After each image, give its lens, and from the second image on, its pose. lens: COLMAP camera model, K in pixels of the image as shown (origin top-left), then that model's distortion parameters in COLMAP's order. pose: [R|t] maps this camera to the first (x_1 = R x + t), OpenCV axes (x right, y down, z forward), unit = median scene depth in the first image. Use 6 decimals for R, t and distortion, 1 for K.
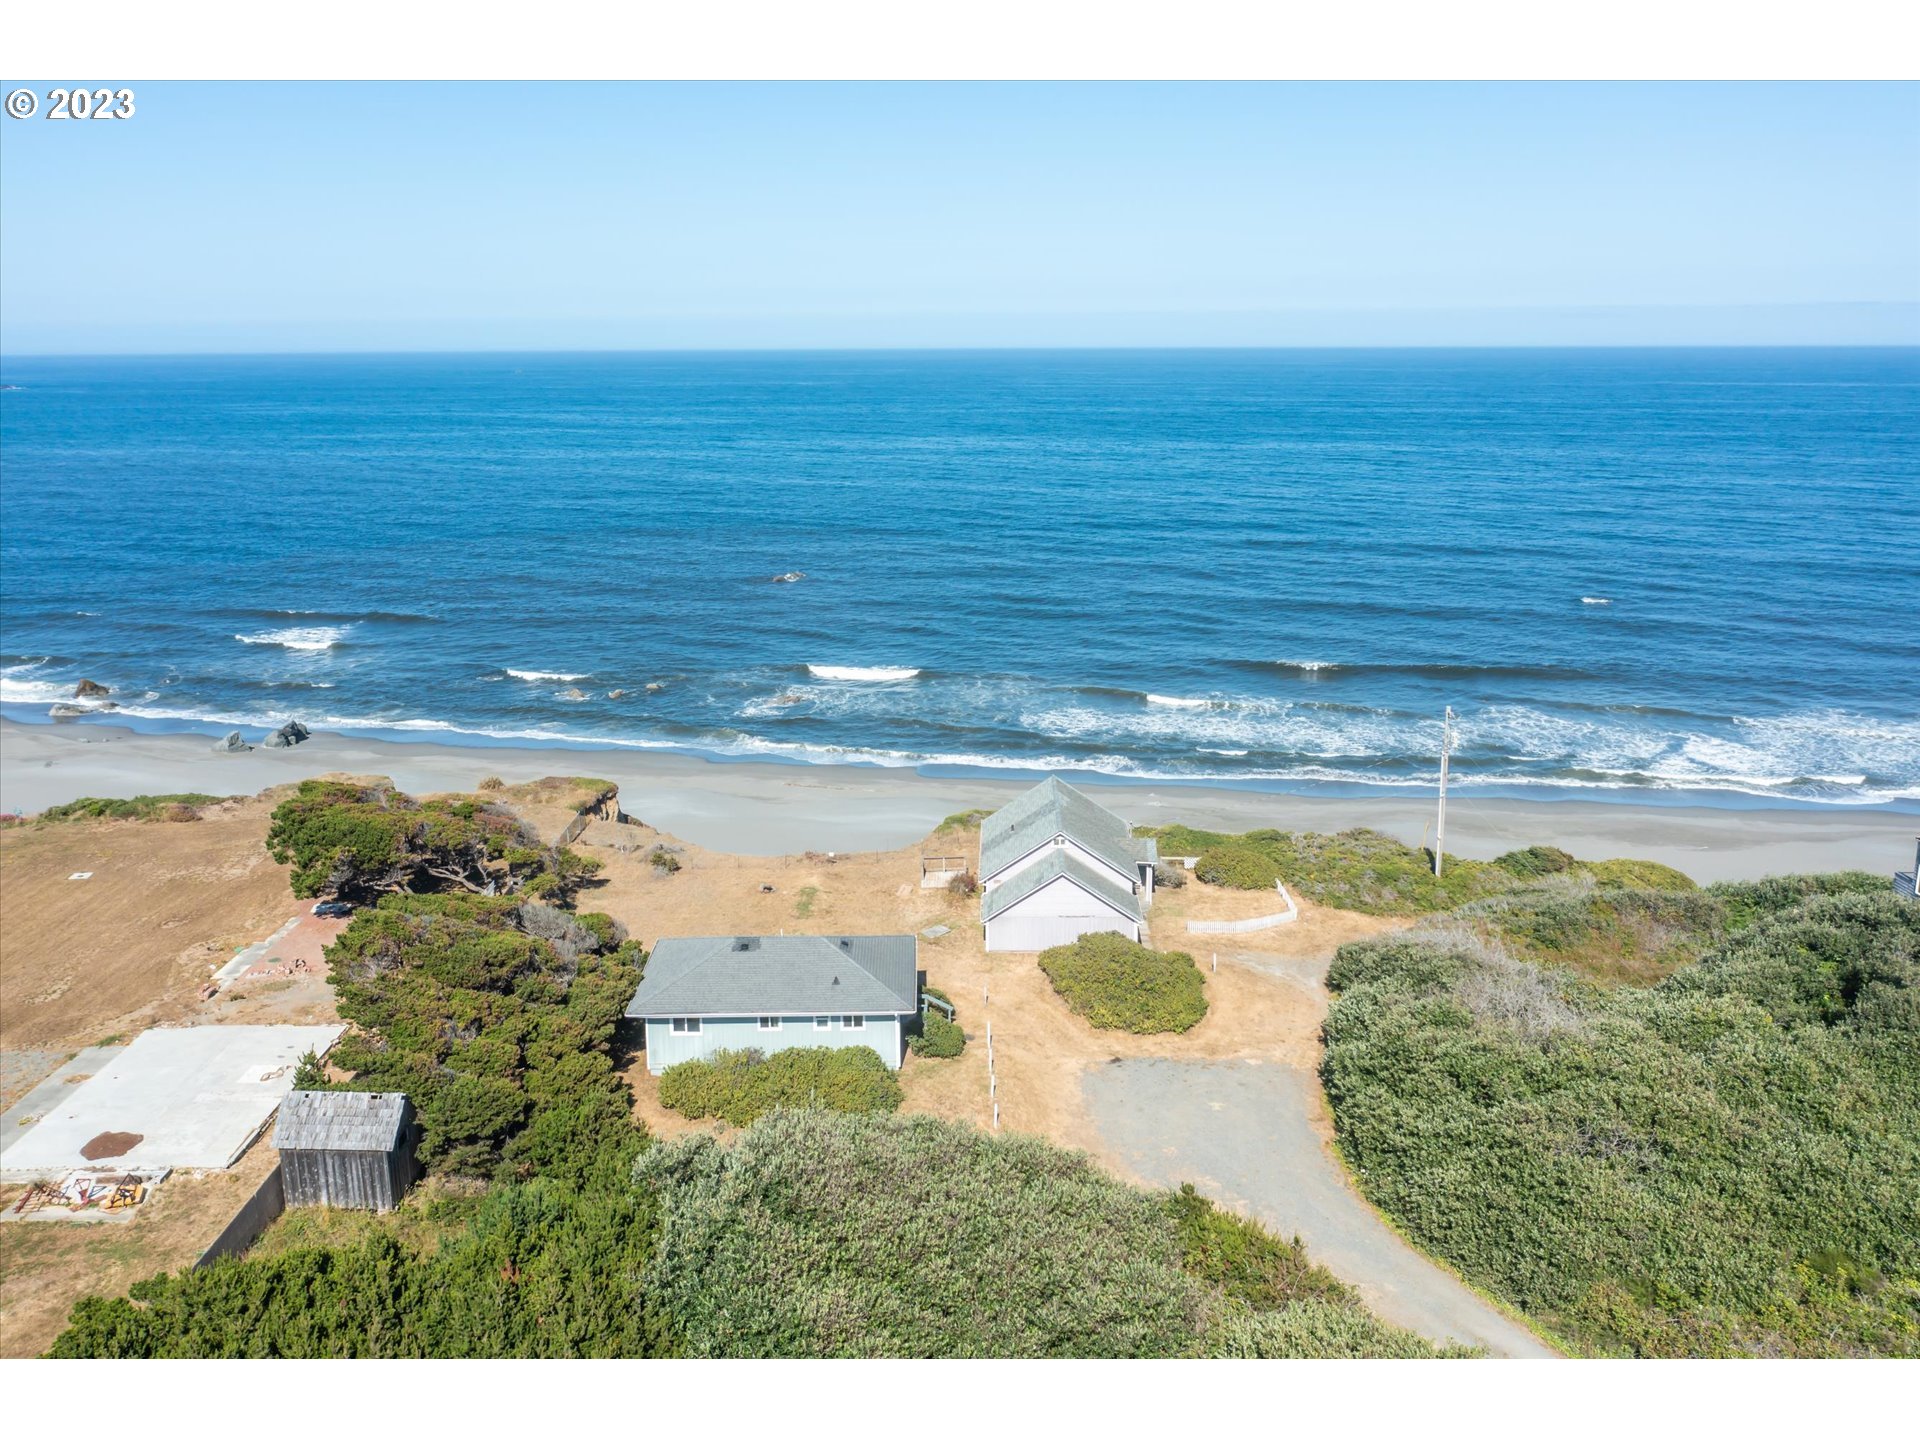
lens RADIAL K [[877.5, 0, 960.0], [0, 877.5, 720.0], [0, 0, 1]] dist [-0.001044, -0.008592]
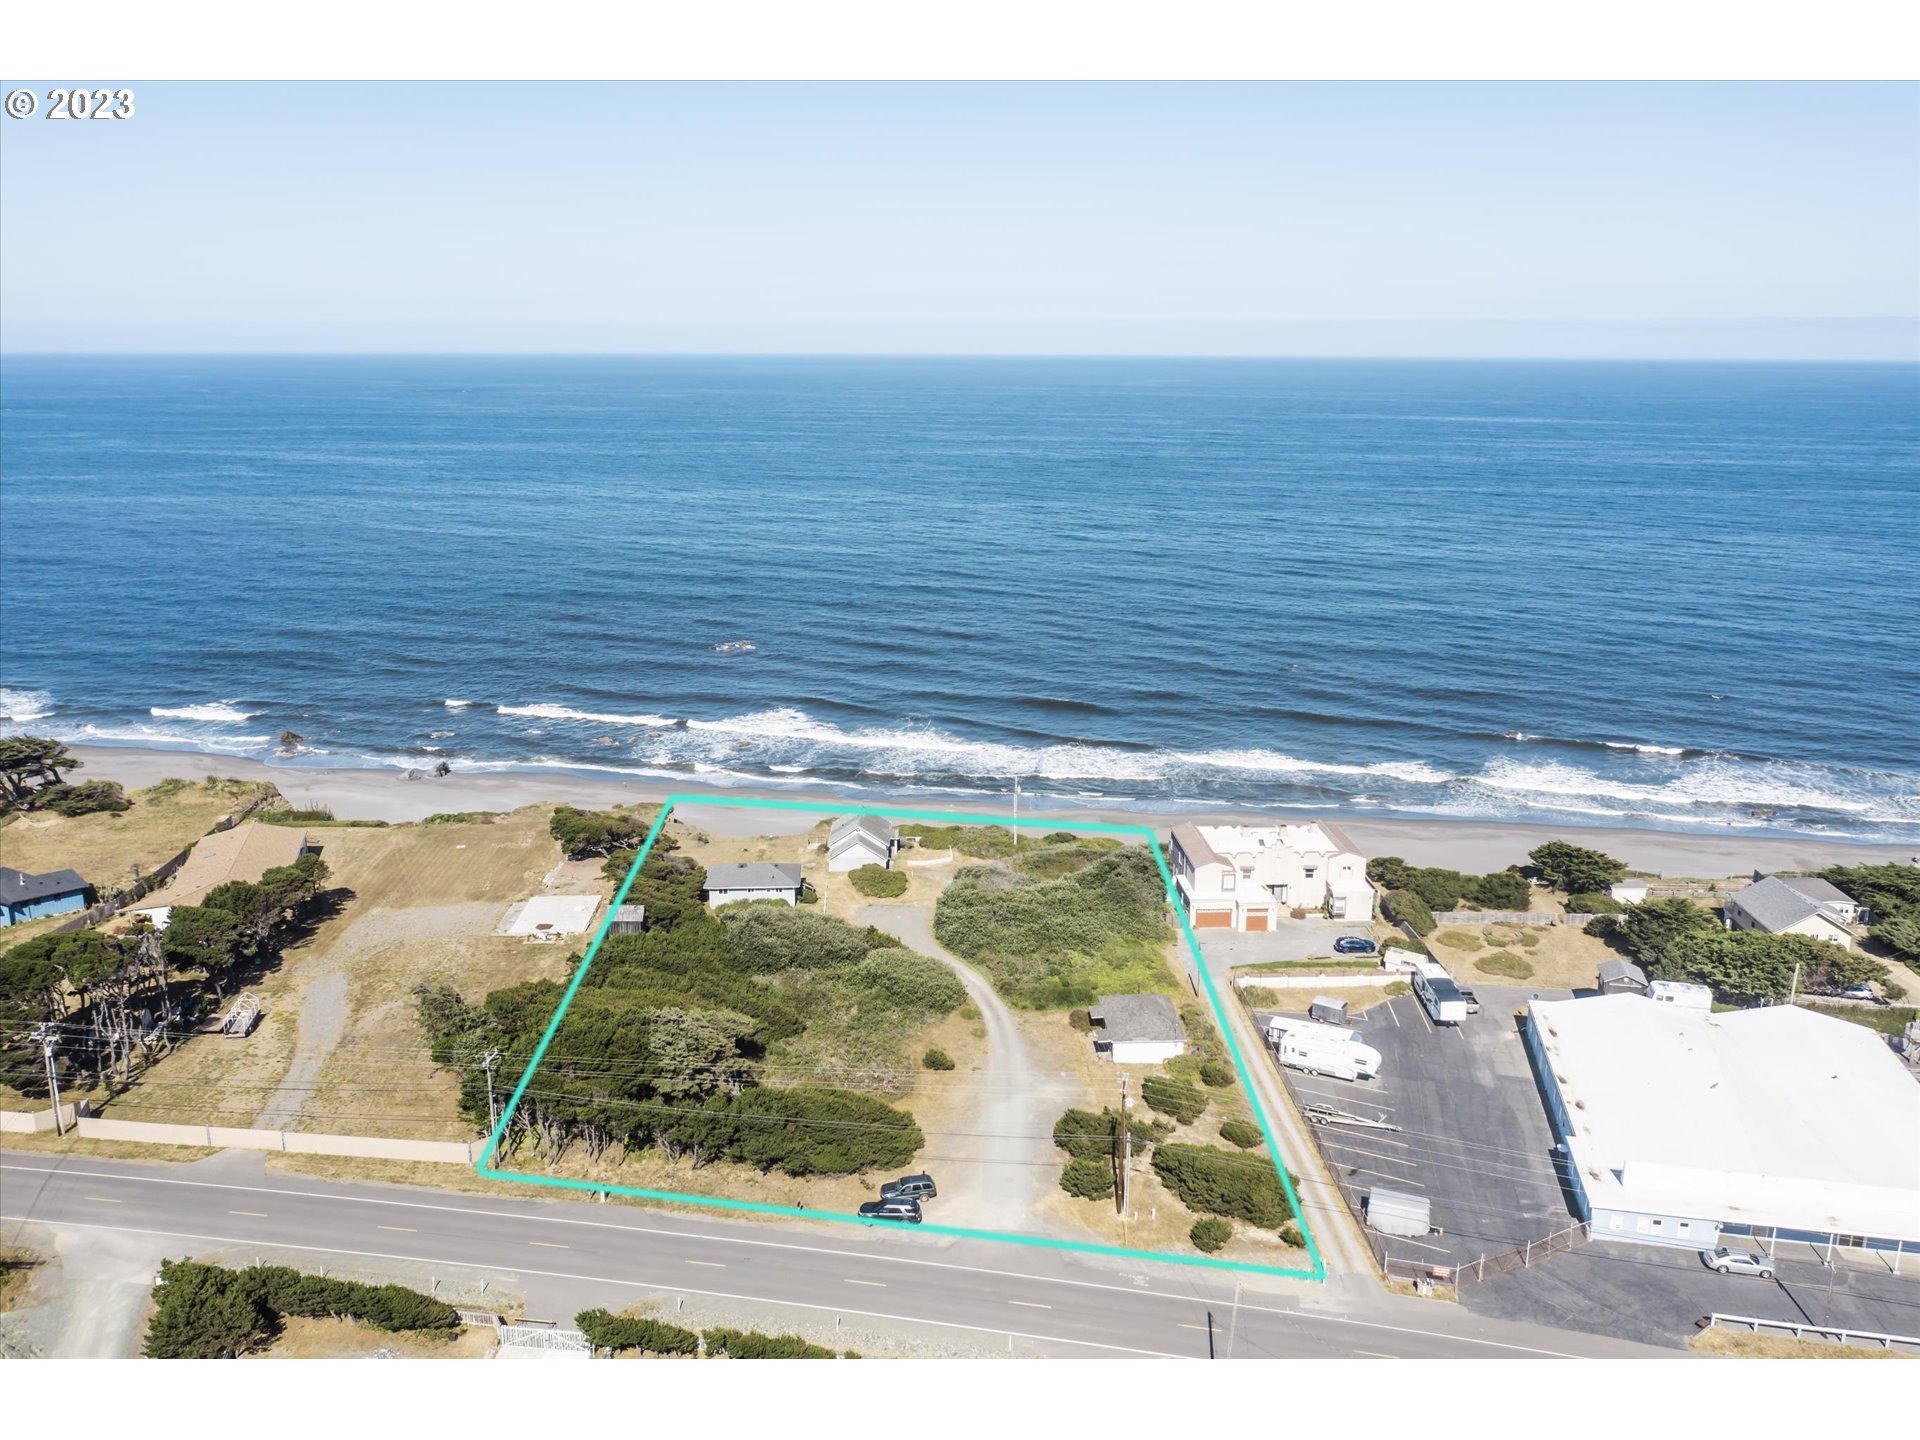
lens RADIAL K [[877.5, 0, 960.0], [0, 877.5, 720.0], [0, 0, 1]] dist [-0.001044, -0.008592]
pose [[0.997403, 0.005155, 0.071832, 0.230866], [-0.005778, 0.999948, 0.008462, -0.223621], [-0.071785, -0.008855, 0.997381, -1.691166]]
